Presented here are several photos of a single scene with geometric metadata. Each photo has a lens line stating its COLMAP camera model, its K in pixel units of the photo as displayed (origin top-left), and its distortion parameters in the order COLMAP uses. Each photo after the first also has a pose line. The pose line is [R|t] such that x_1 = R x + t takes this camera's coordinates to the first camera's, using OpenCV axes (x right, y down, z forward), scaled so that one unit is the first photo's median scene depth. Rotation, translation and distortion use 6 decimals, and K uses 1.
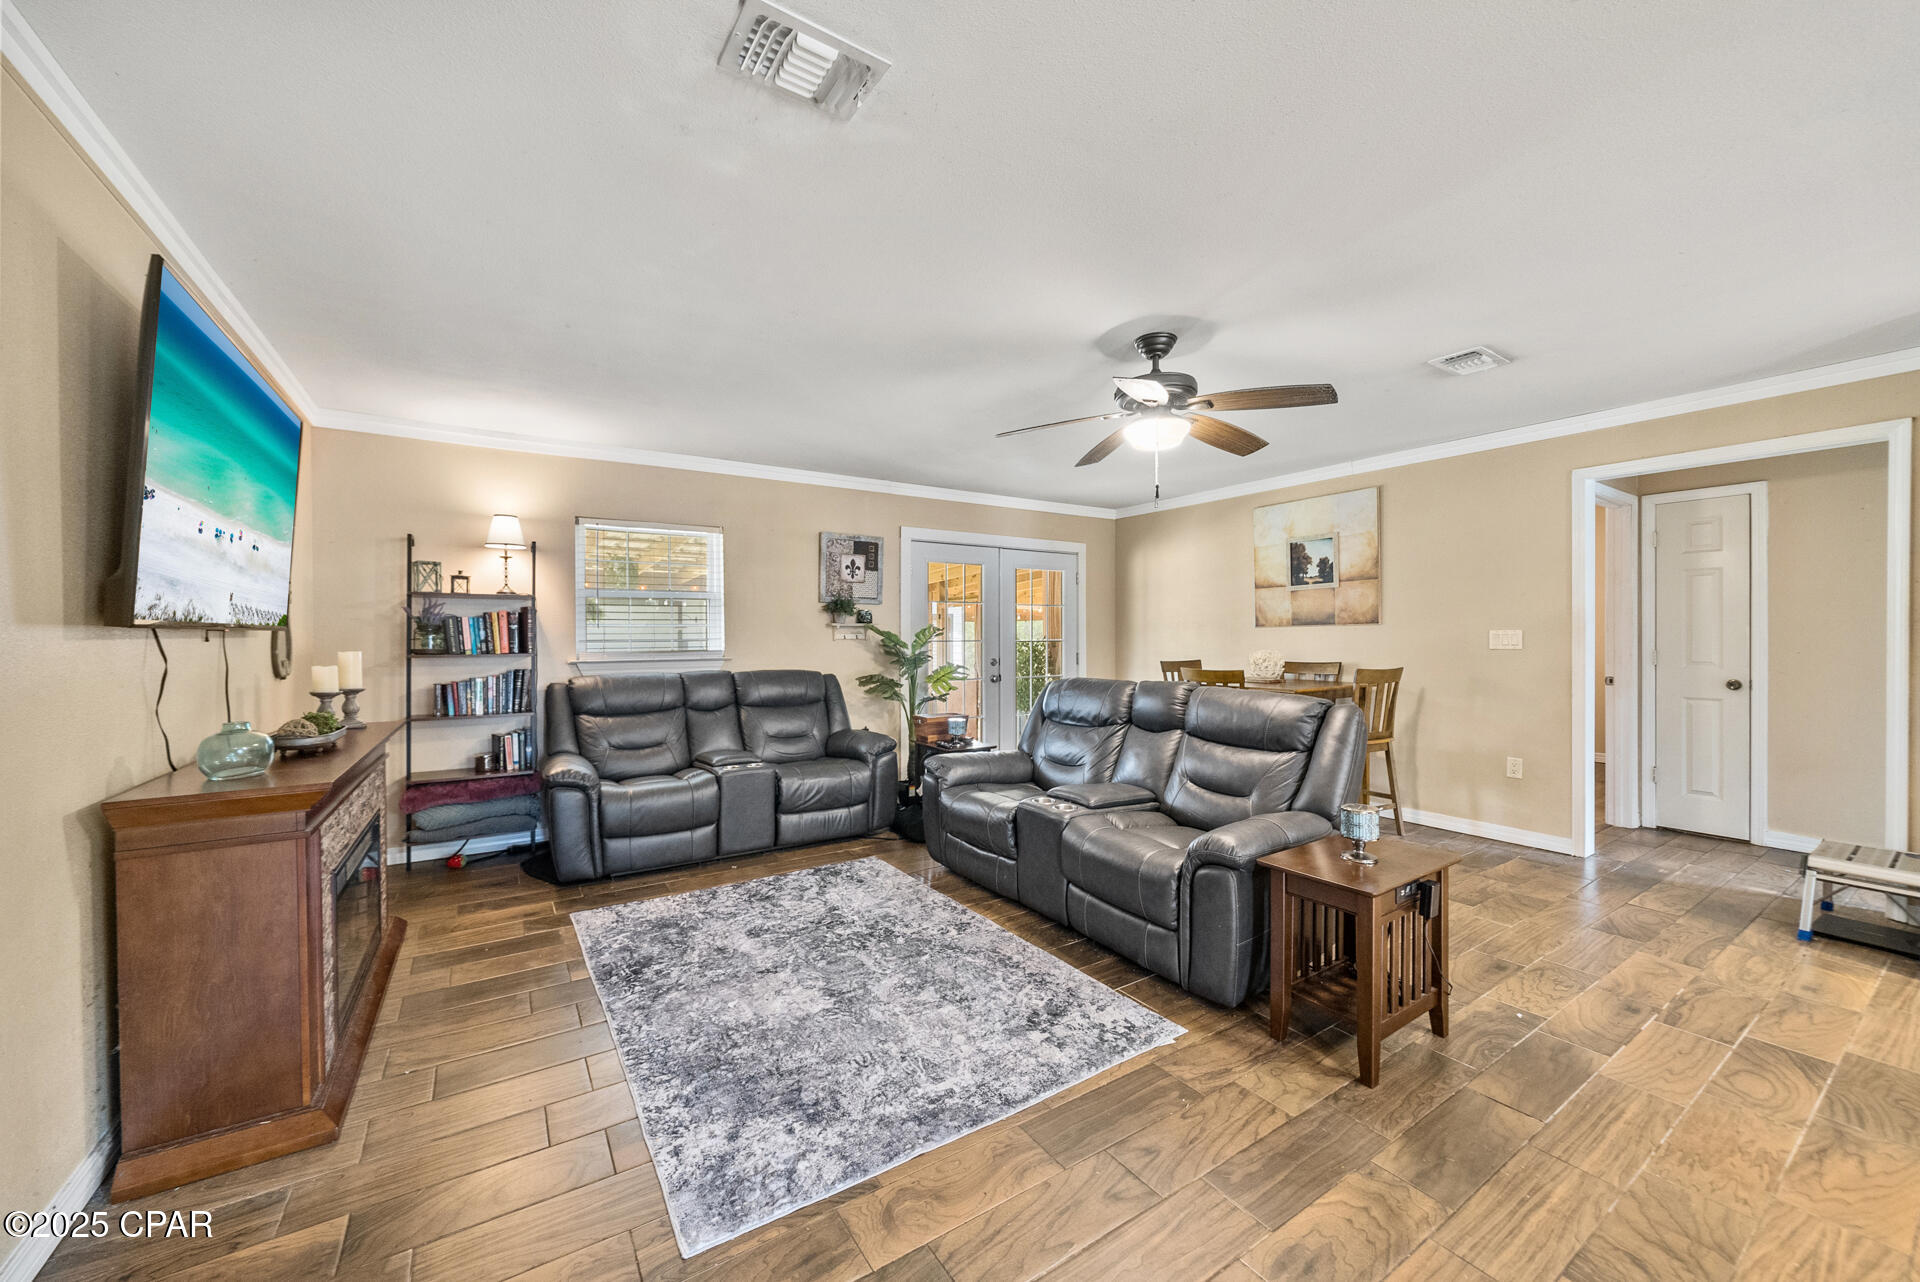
lens RADIAL K [[713.6, 0, 928.5], [0, 713.6, 644.3], [0, 0, 1]] dist [-0.002802, -0.000130]
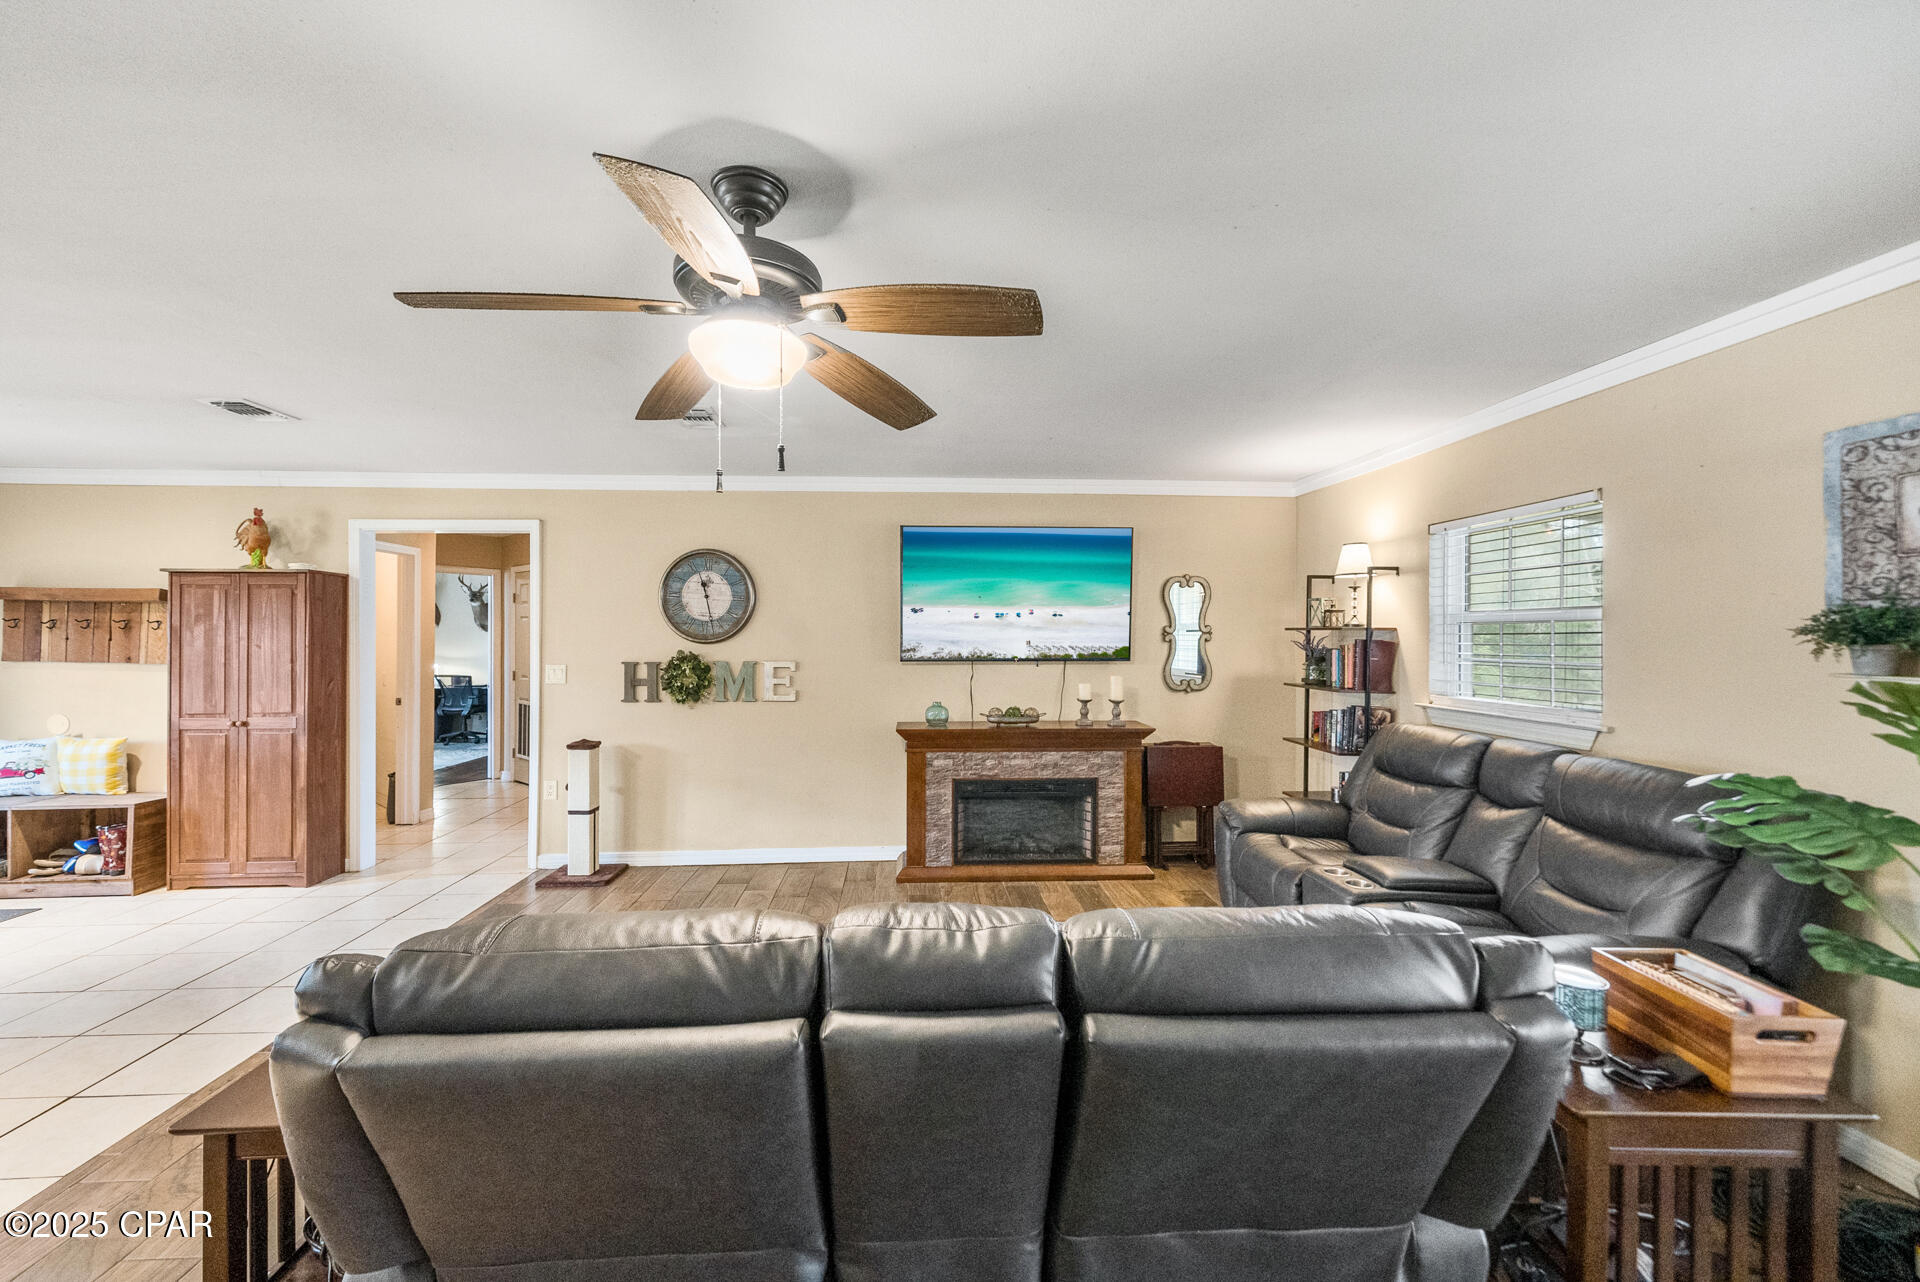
lens RADIAL K [[726.7, 0, 960.0], [0, 726.7, 641.0], [0, 0, 1]] dist [-0.001139, -0.000075]
pose [[-0.452581, 0.009662, -0.891671, 0.509389], [-0.011842, 0.999788, 0.016844, -0.059918], [0.891645, 0.018183, -0.452370, 0.962799]]
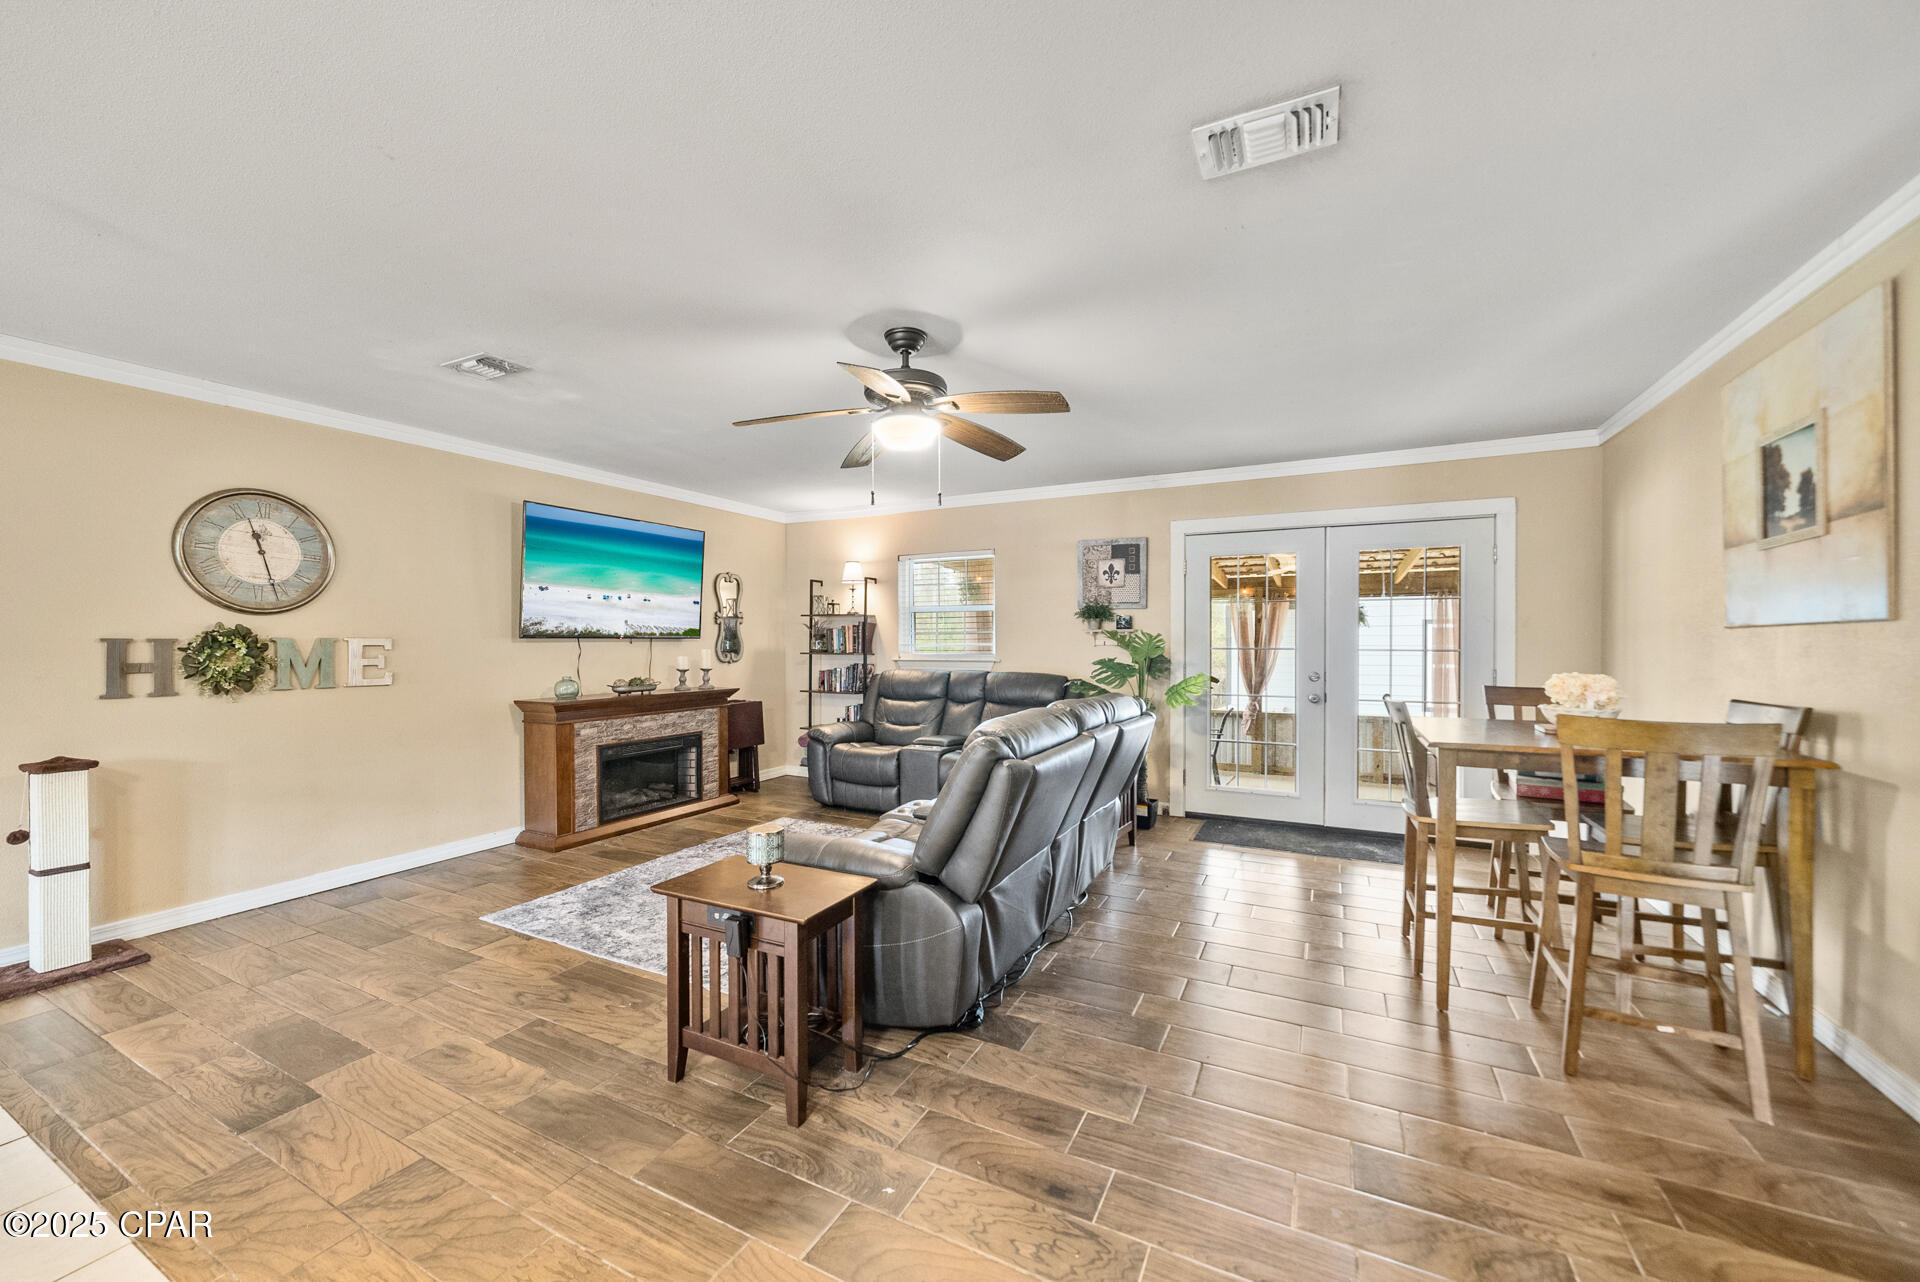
lens RADIAL K [[713.6, 0, 928.5], [0, 713.6, 644.3], [0, 0, 1]] dist [-0.002802, -0.000130]
pose [[0.504809, 0.007156, -0.863201, 0.795361], [-0.012070, 0.999926, 0.001231, -0.008751], [0.863147, 0.009797, 0.504858, 0.370493]]
